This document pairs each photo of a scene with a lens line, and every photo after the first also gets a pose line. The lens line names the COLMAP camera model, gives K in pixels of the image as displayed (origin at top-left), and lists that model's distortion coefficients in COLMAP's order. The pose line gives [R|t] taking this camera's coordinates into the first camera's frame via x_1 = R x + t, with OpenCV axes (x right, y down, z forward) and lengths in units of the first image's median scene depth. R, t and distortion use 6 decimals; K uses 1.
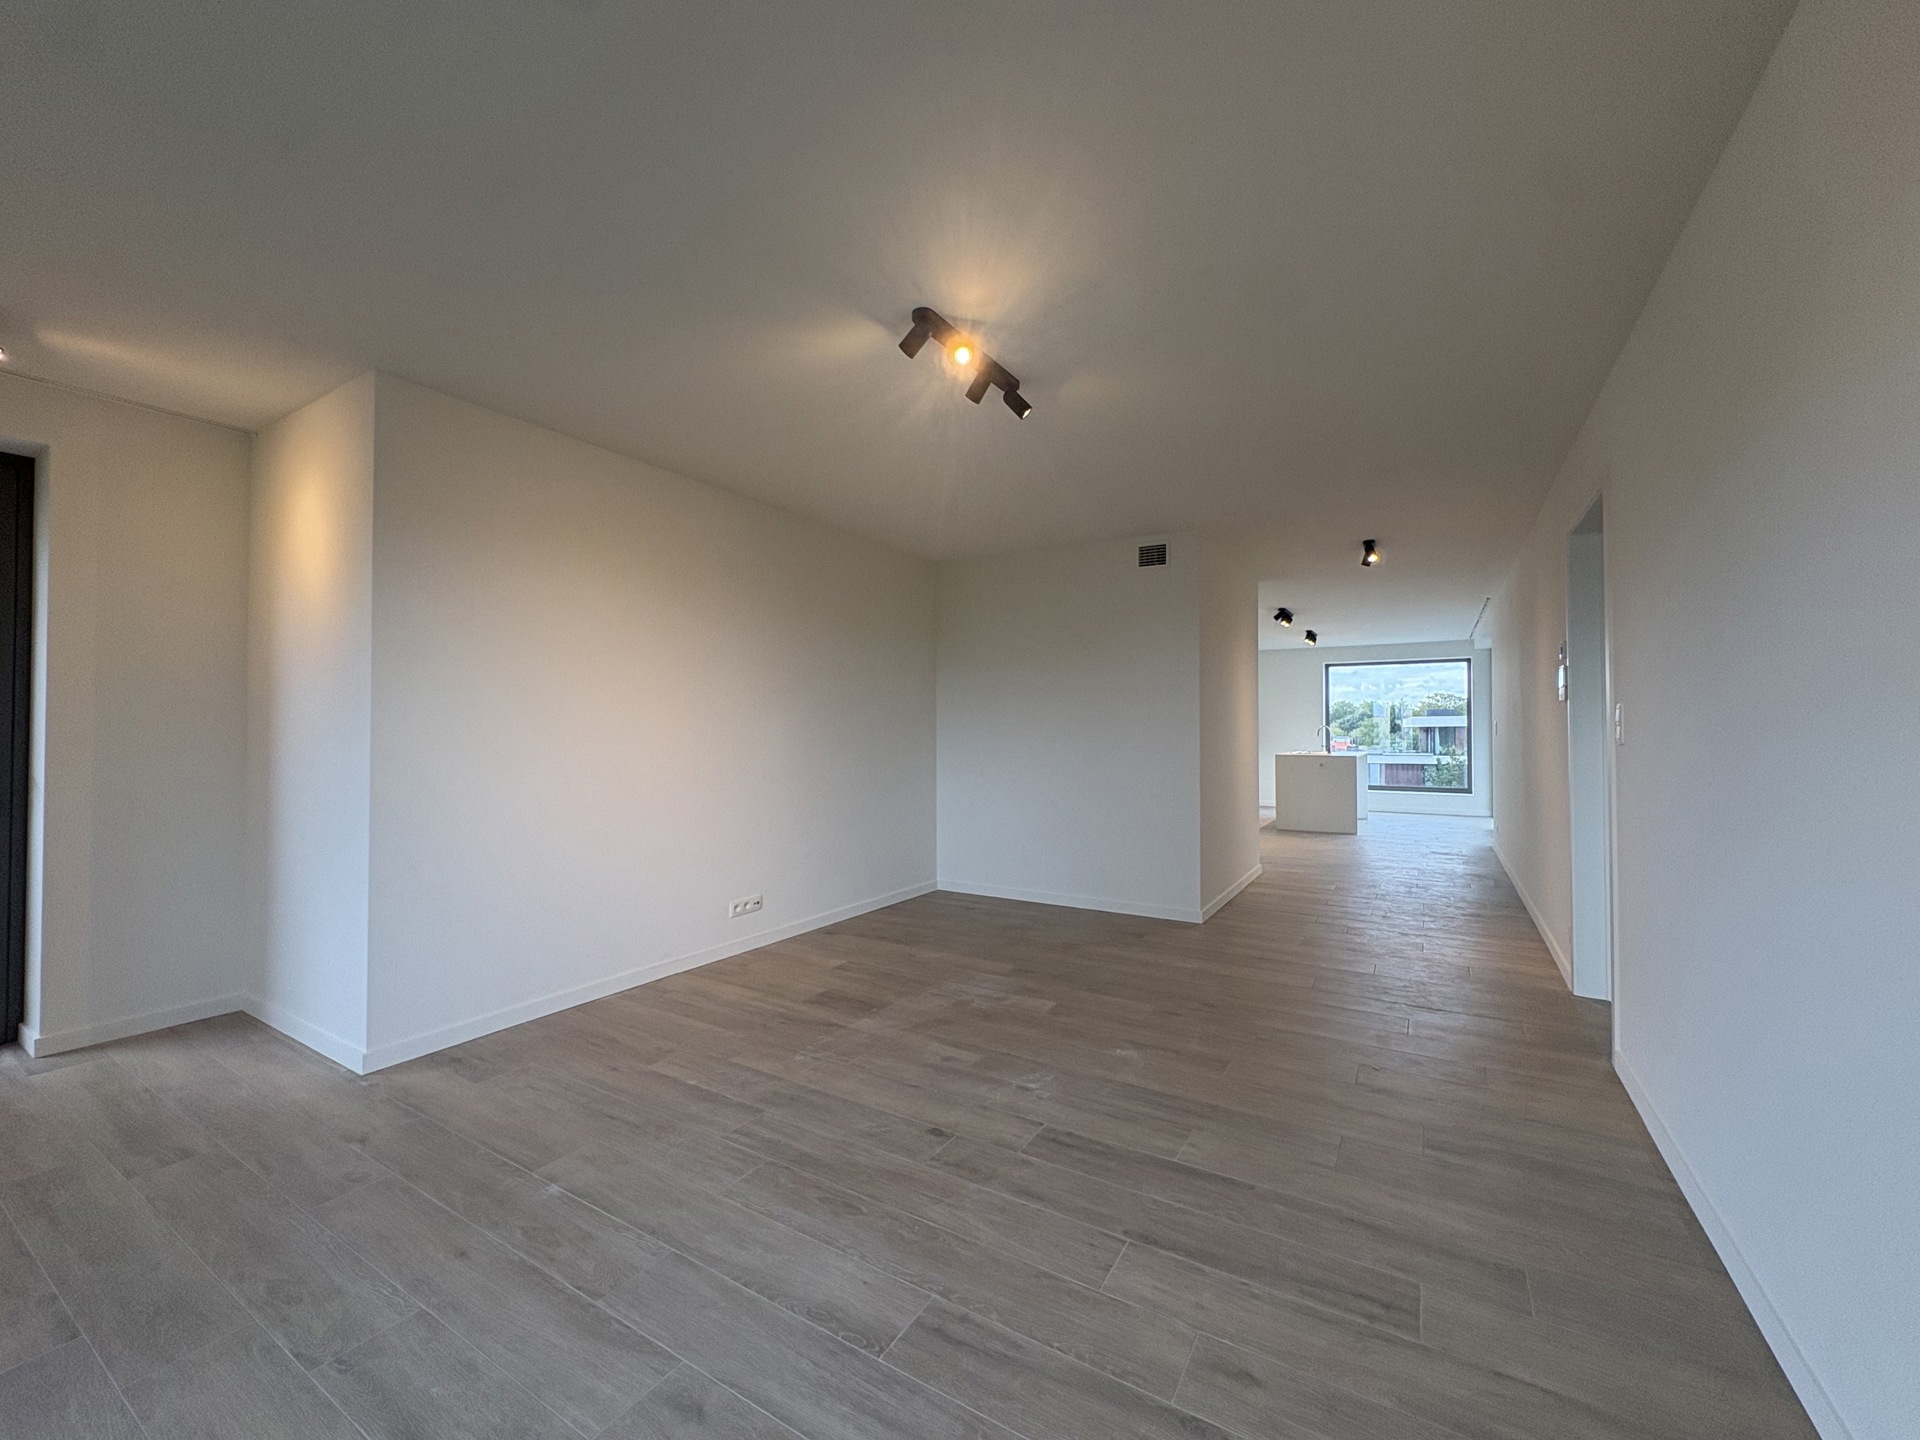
lens RADIAL K [[764.5, 0, 970.7], [0, 764.5, 713.5], [0, 0, 1]] dist [0.000609, 0.000993]
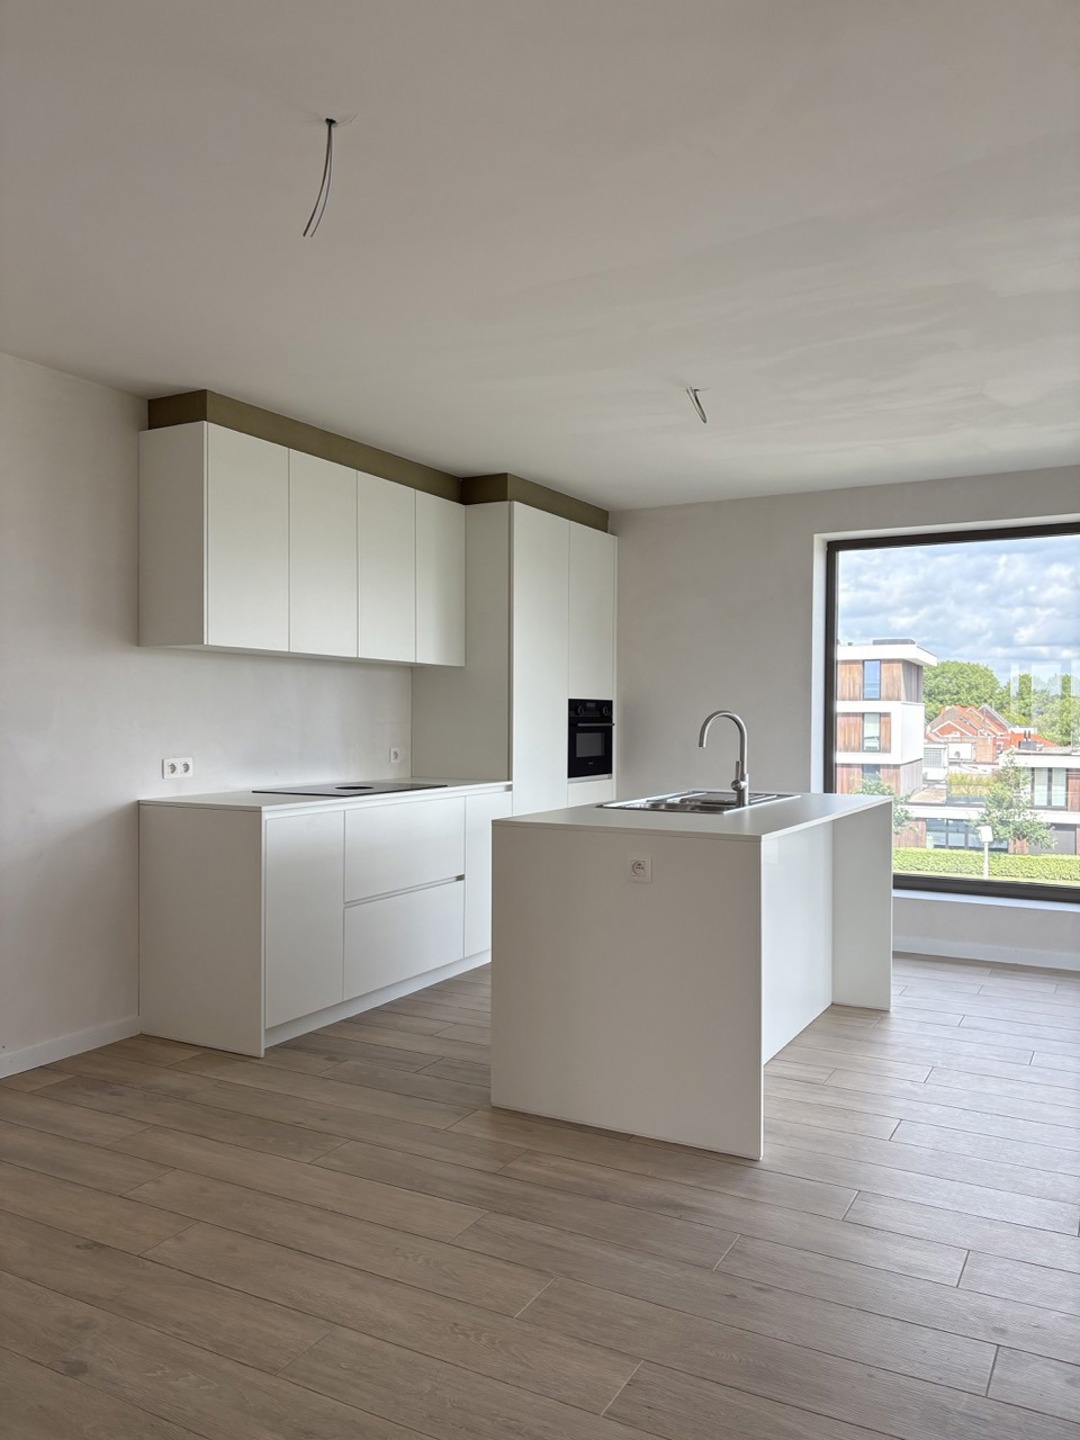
lens RADIAL K [[1086.5, 0, 538.9], [0, 1086.5, 724.9], [0, 0, 1]] dist [0.045740, -0.047080]
pose [[0.999431, 0.004447, 0.033446, 0.088812], [-0.005512, 0.999478, 0.031821, 0.001974], [-0.033287, -0.031987, 0.998934, 0.137906]]
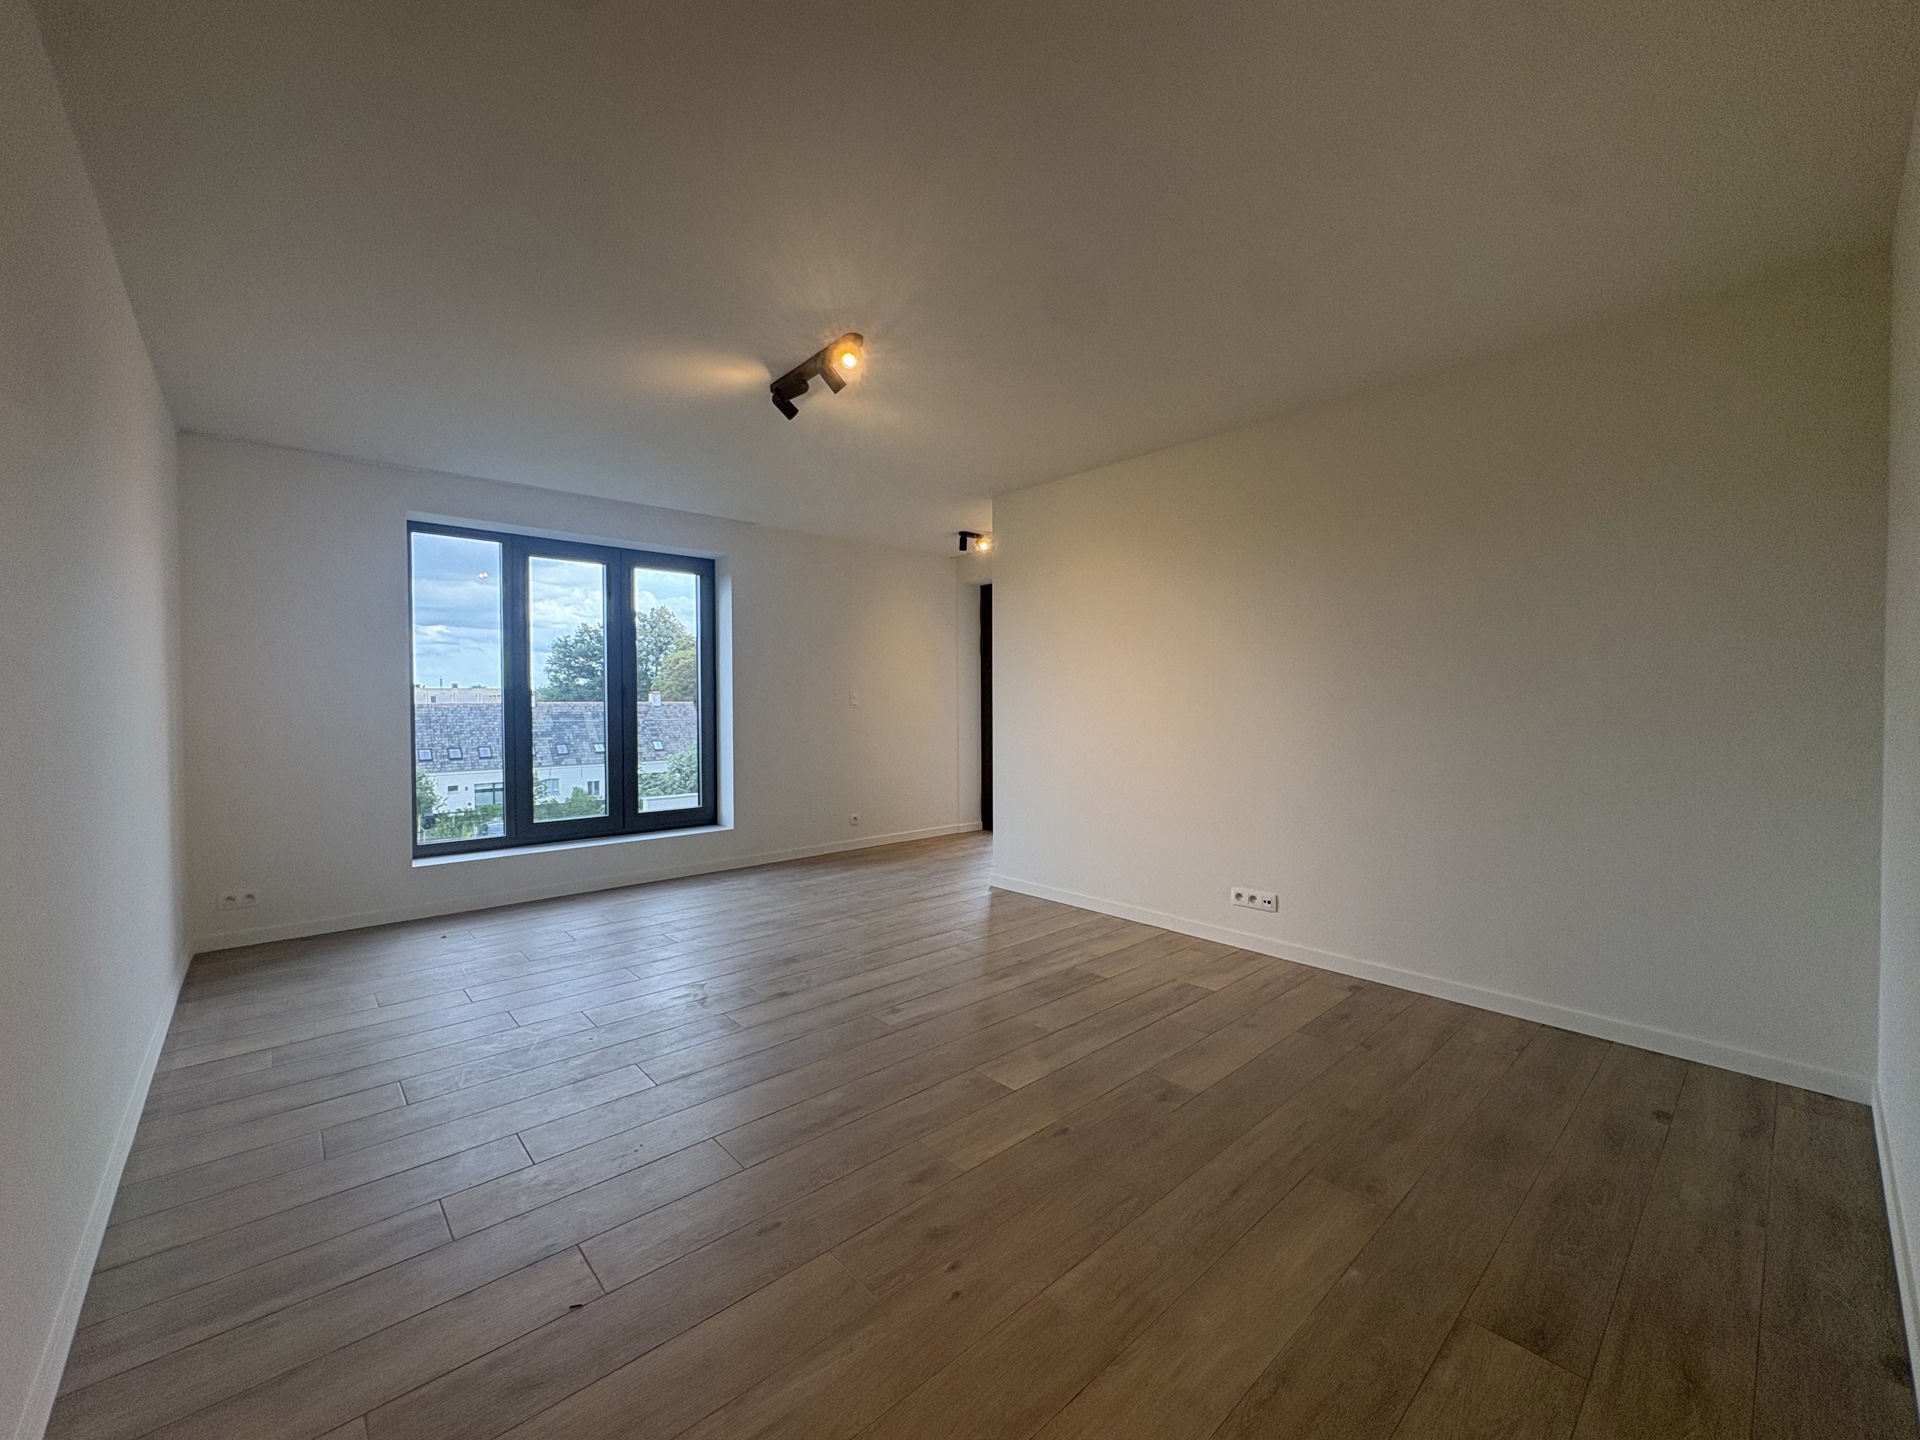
lens RADIAL K [[764.5, 0, 959.5], [0, 764.5, 721.5], [0, 0, 1]] dist [0.000609, 0.000993]
pose [[-0.287735, 0.024525, -0.957396, 0.682355], [0.024170, 0.999540, 0.018341, 0.027419], [0.957405, -0.017863, -0.288196, 1.011283]]
